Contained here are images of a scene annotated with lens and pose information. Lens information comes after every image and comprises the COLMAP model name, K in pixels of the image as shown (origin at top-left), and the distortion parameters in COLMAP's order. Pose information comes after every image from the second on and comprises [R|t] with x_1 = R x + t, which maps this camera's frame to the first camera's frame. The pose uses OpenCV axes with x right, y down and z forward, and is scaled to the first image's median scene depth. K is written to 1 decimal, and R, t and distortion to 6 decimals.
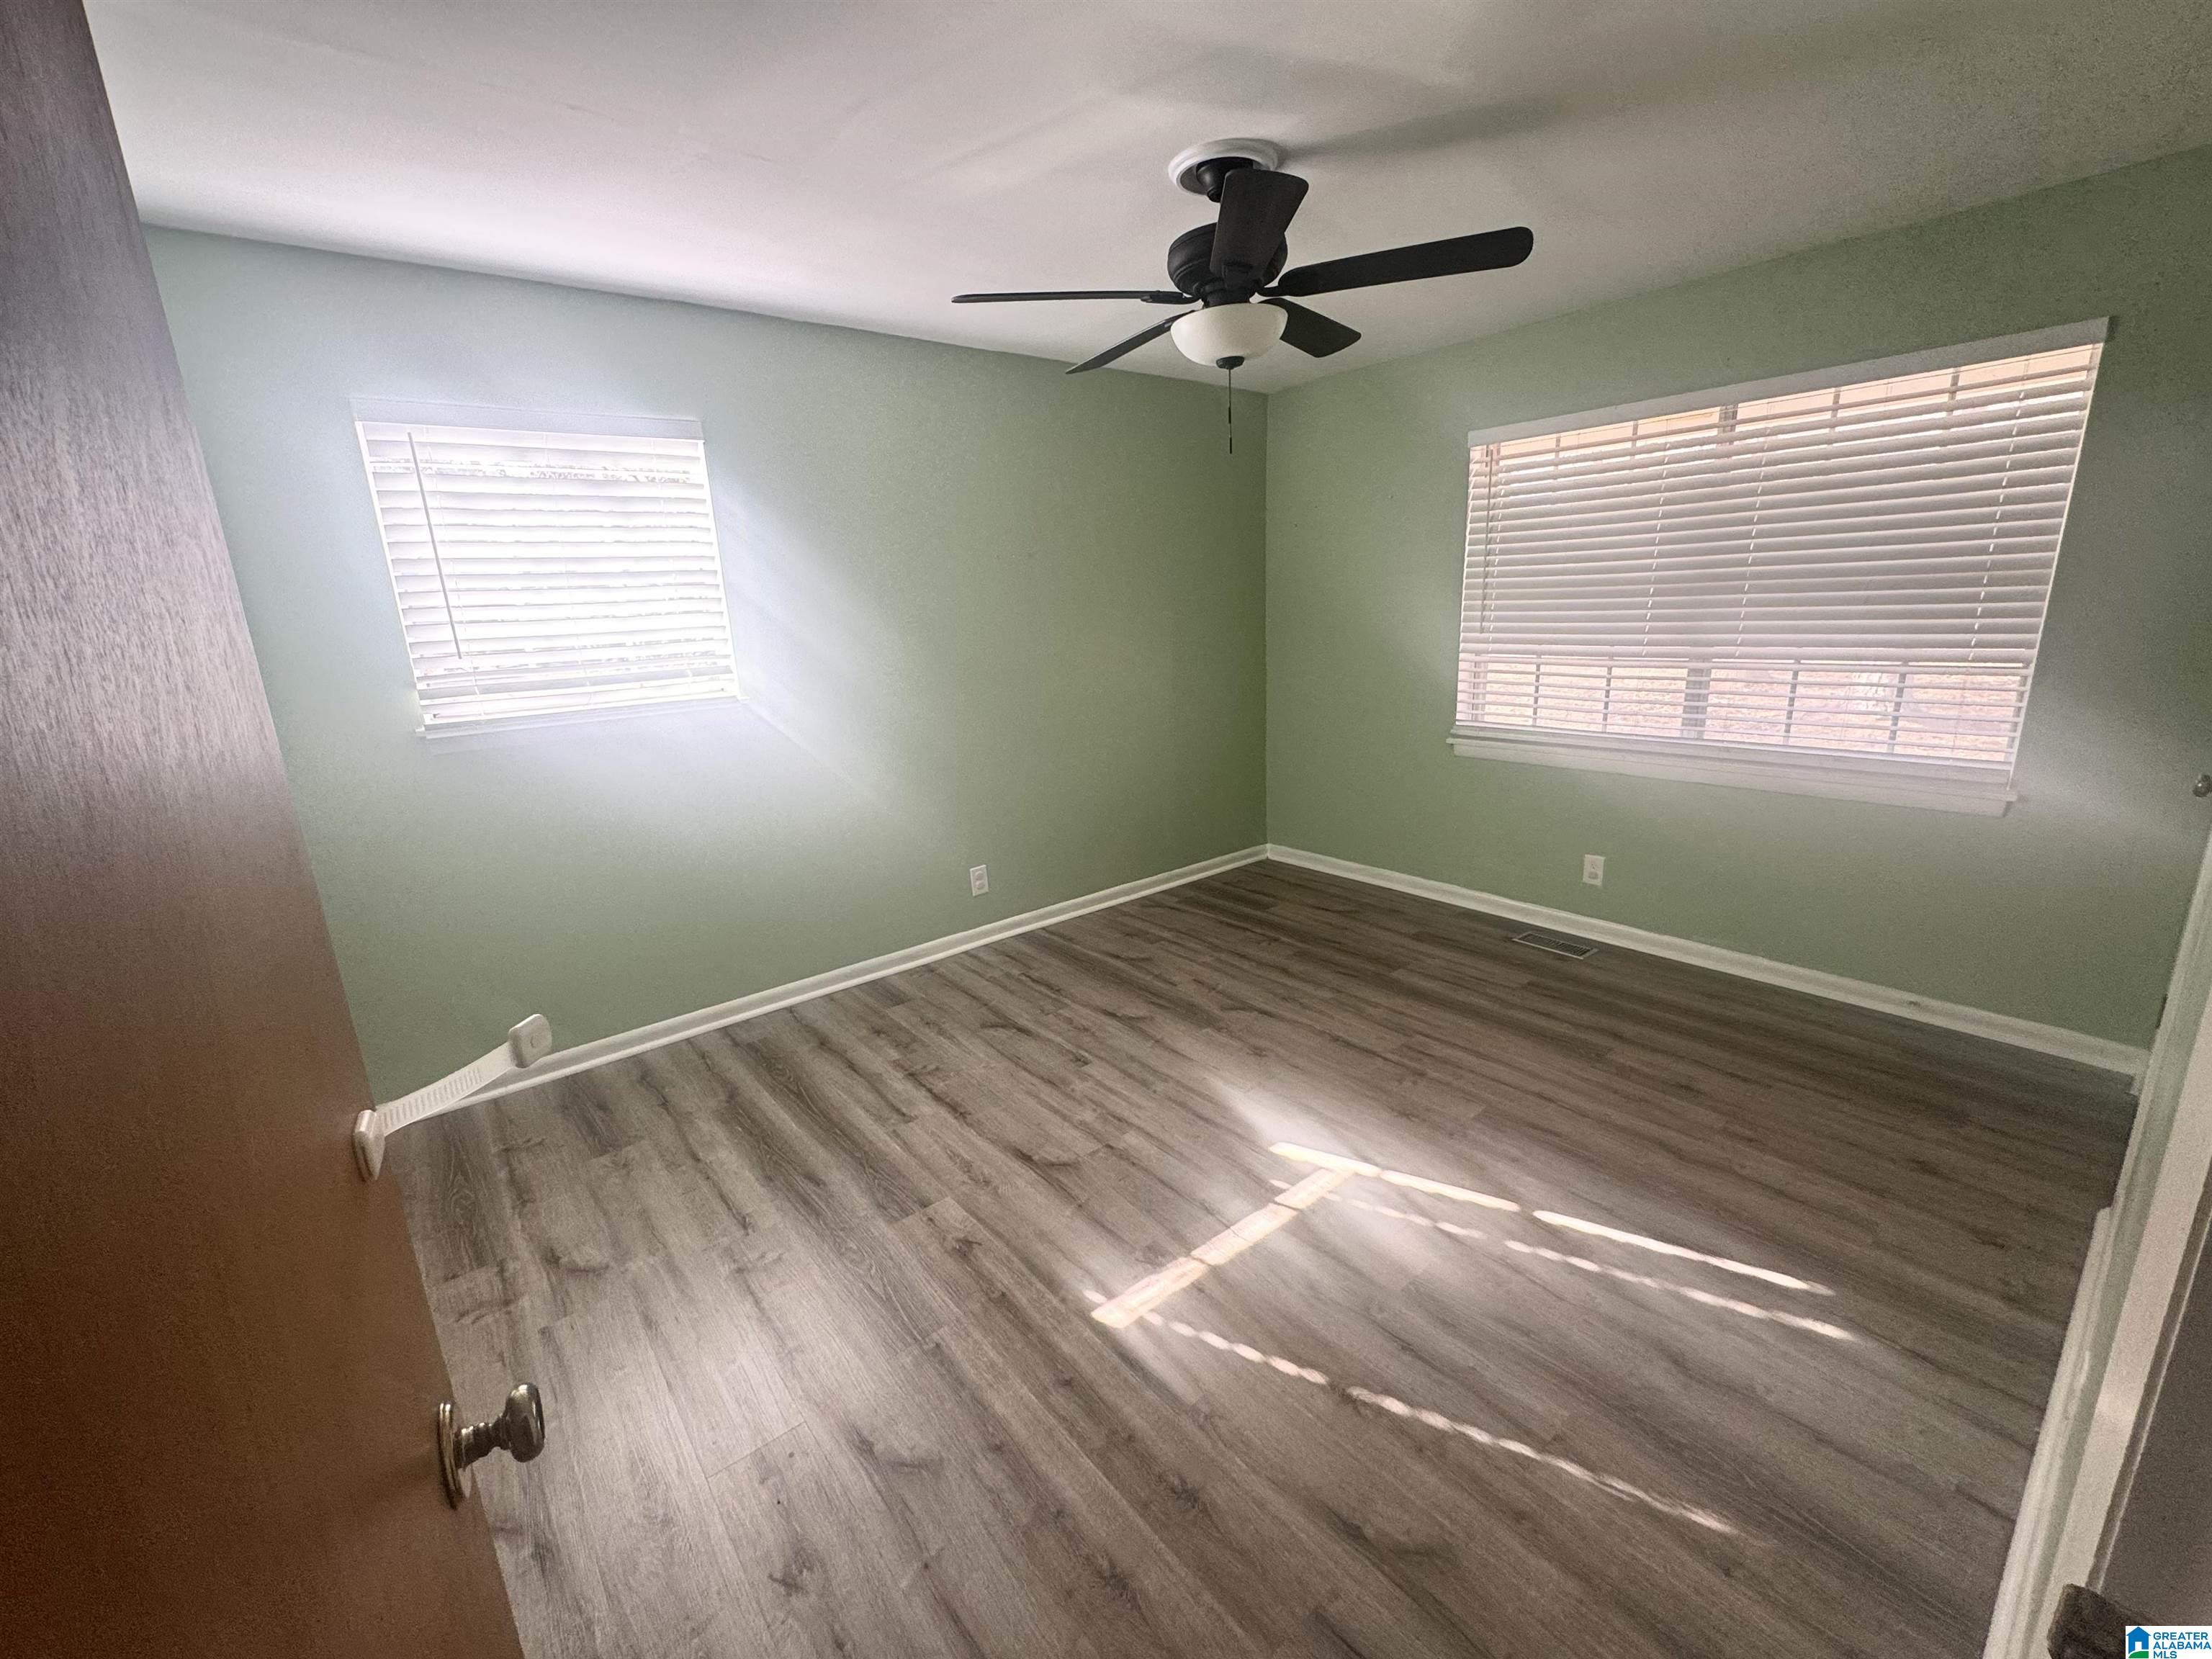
lens RADIAL K [[900.2, 0, 1103.4], [0, 900.2, 830.8], [0, 0, 1]] dist [-0.001682, 0.000455]
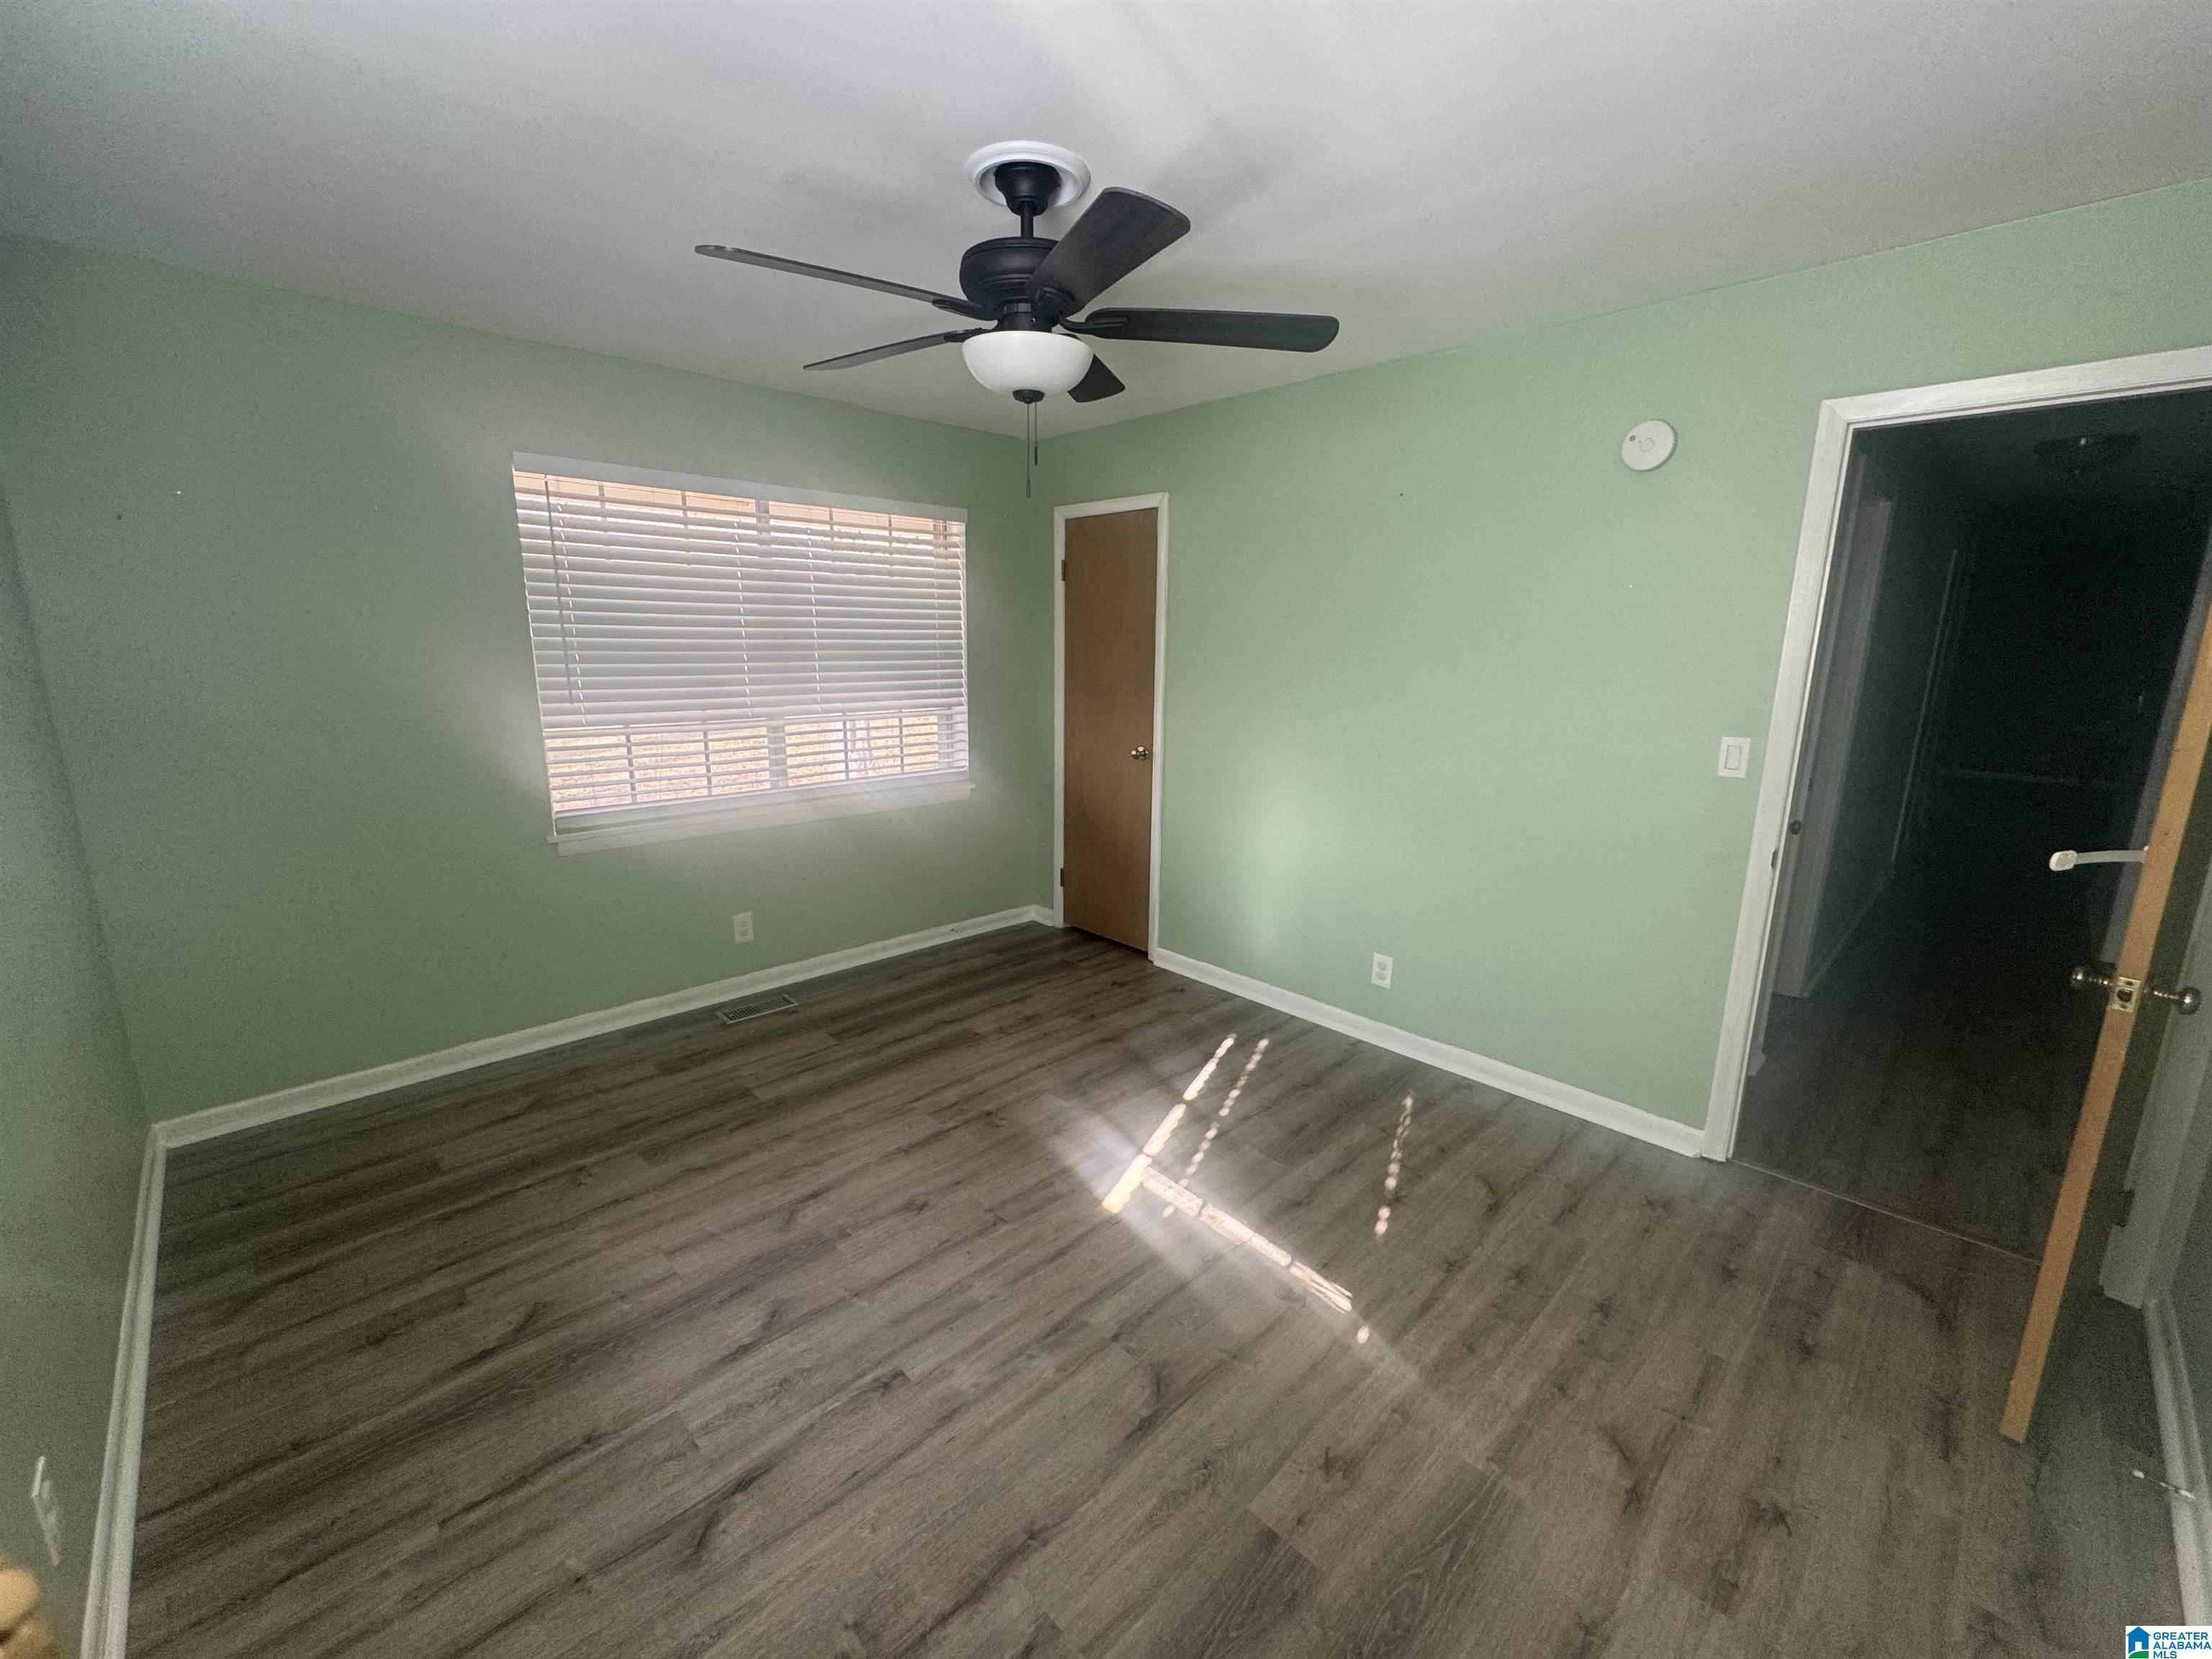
lens RADIAL K [[900.2, 0, 1103.4], [0, 900.2, 830.8], [0, 0, 1]] dist [-0.001682, 0.000455]
pose [[-0.090913, -0.168925, 0.981427, -0.569317], [0.240266, 0.952675, 0.186233, -0.184545], [-0.966440, 0.252734, -0.046024, 0.762886]]
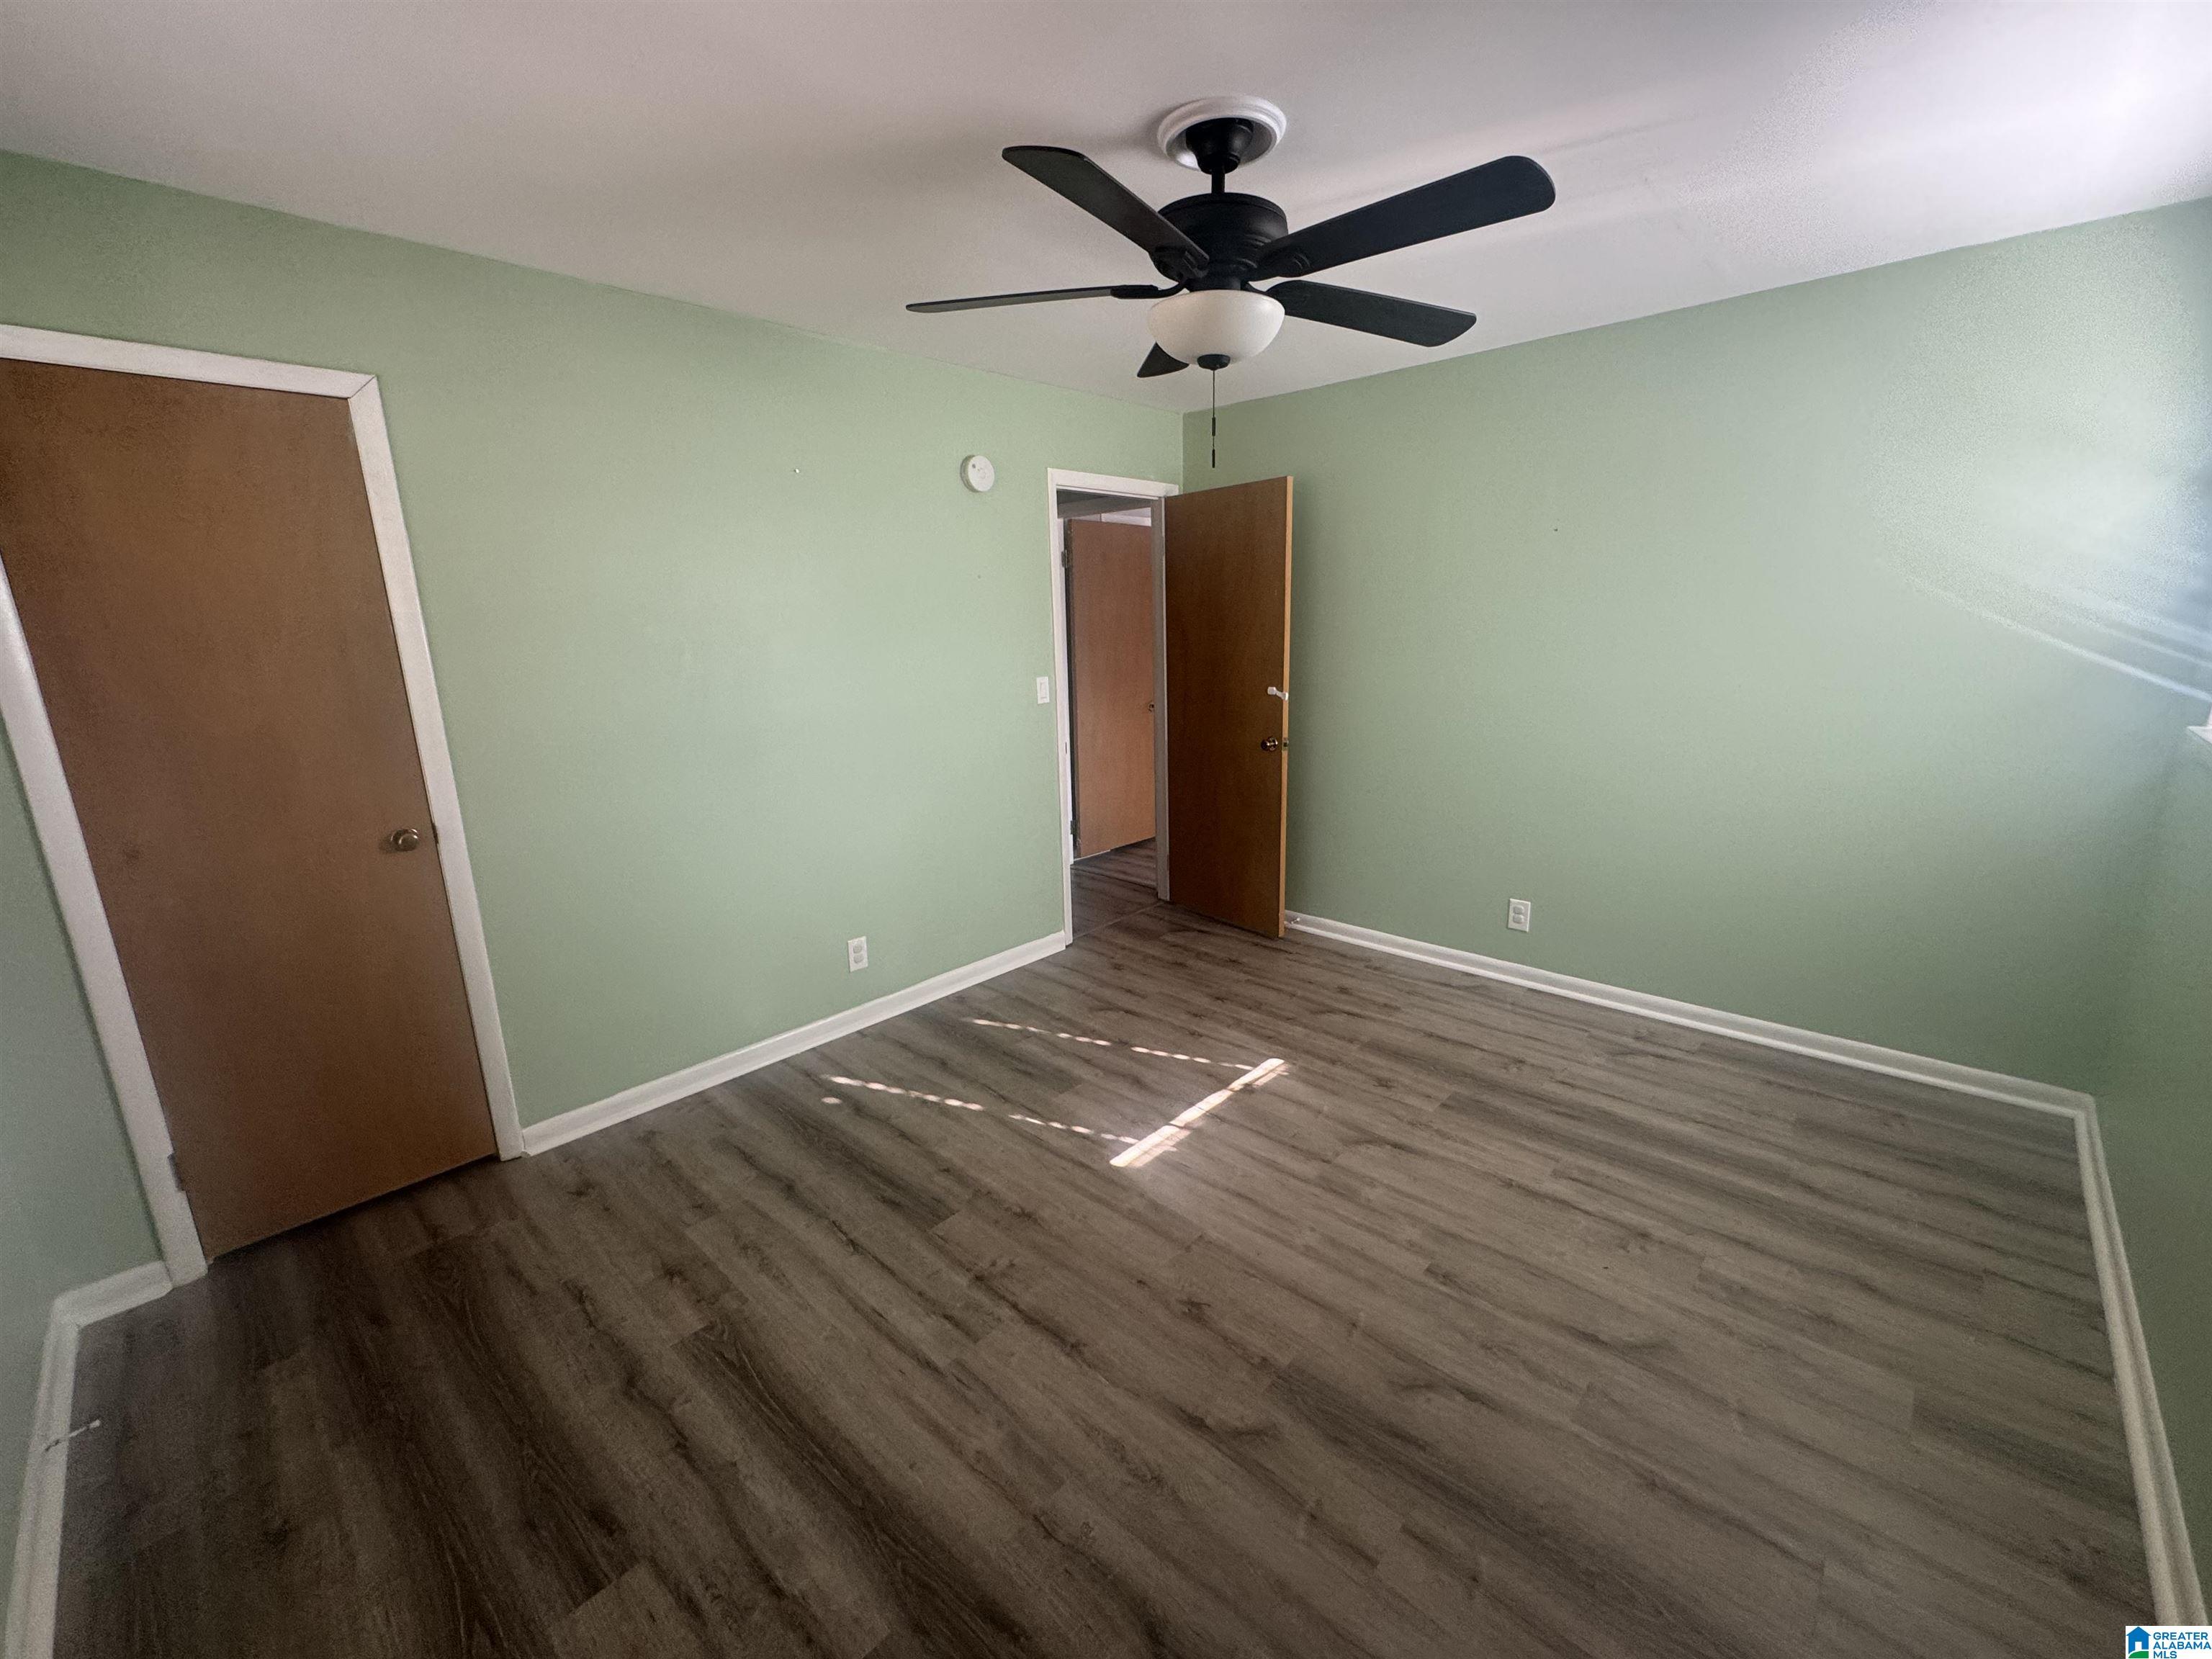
lens RADIAL K [[900.2, 0, 1103.4], [0, 900.2, 830.8], [0, 0, 1]] dist [-0.001682, 0.000455]
pose [[-0.988724, 0.096636, -0.114399, 0.272801], [0.032130, 0.883025, 0.468225, -0.375197], [0.146265, 0.459269, -0.876173, 1.371559]]
